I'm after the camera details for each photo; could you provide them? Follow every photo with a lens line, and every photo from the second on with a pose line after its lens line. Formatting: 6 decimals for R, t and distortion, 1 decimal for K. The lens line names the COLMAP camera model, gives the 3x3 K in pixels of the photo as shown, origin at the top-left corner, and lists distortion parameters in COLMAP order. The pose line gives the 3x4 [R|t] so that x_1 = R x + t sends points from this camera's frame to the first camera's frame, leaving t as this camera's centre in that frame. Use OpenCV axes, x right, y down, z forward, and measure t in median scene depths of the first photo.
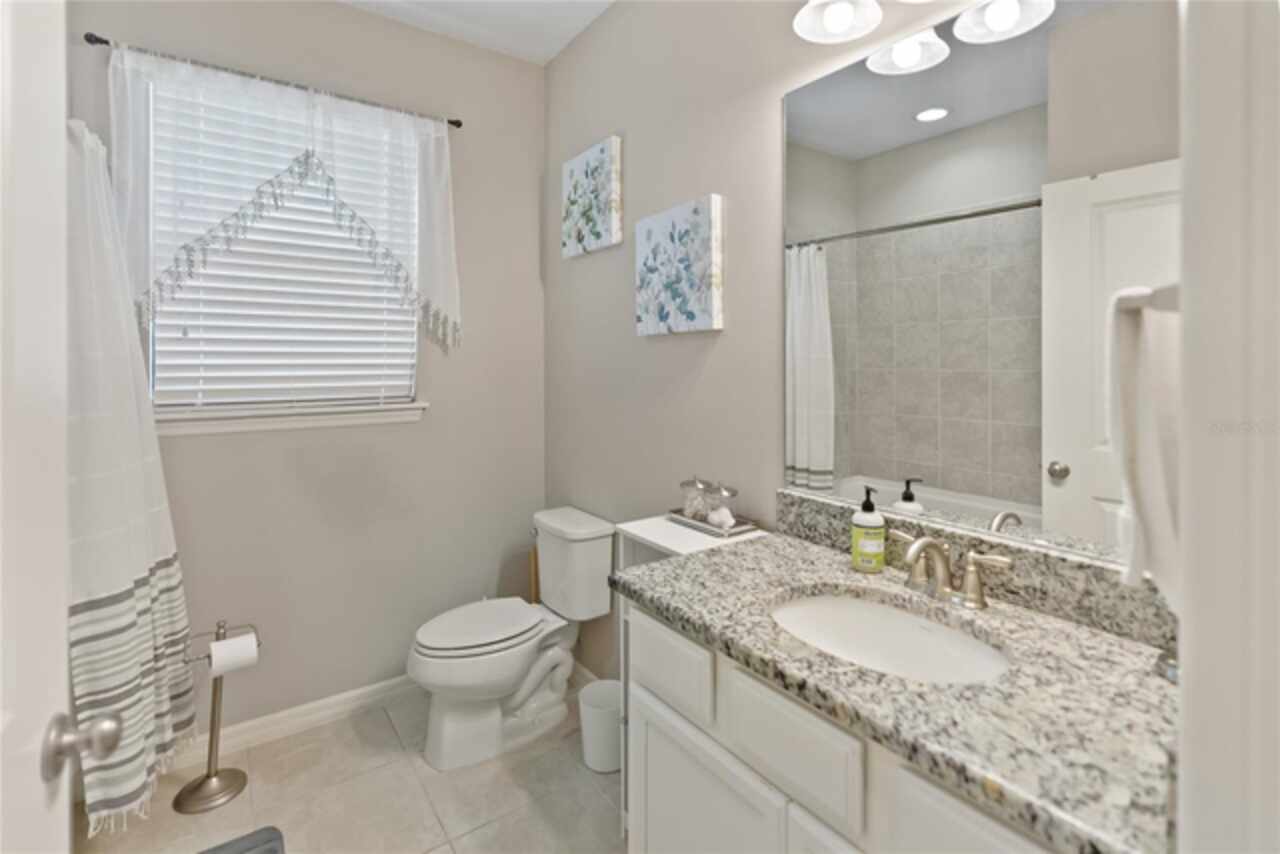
lens RADIAL K [[580.3, 0, 626.7], [0, 580.3, 370.4], [0, 0, 1]] dist [-0.006684, 0.004906]
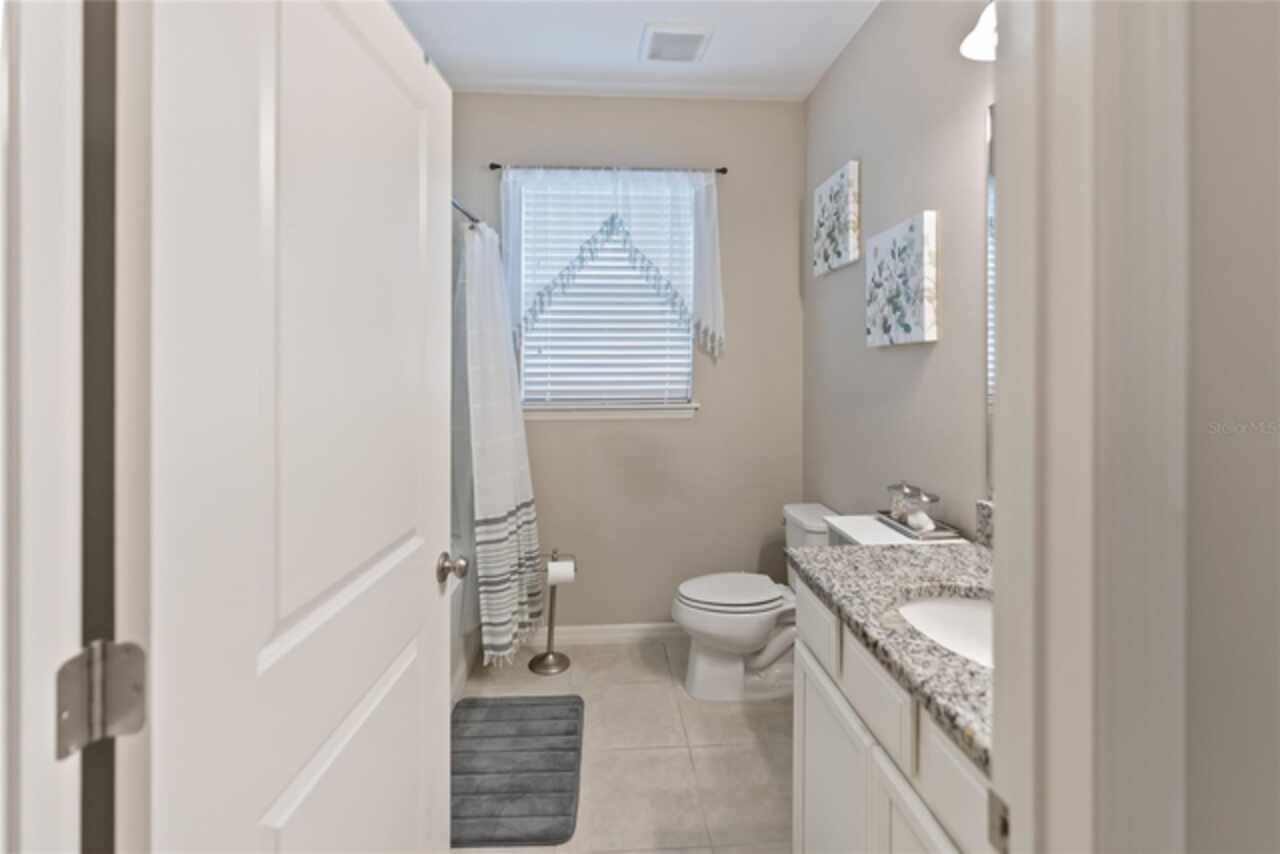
lens RADIAL K [[580.3, 0, 647.7], [0, 580.3, 370.3], [0, 0, 1]] dist [-0.006684, 0.004906]
pose [[0.860667, 0.002657, -0.509161, 0.236072], [-0.005511, 0.999976, -0.004097, -0.011283], [0.509138, 0.006332, 0.860662, -0.136123]]
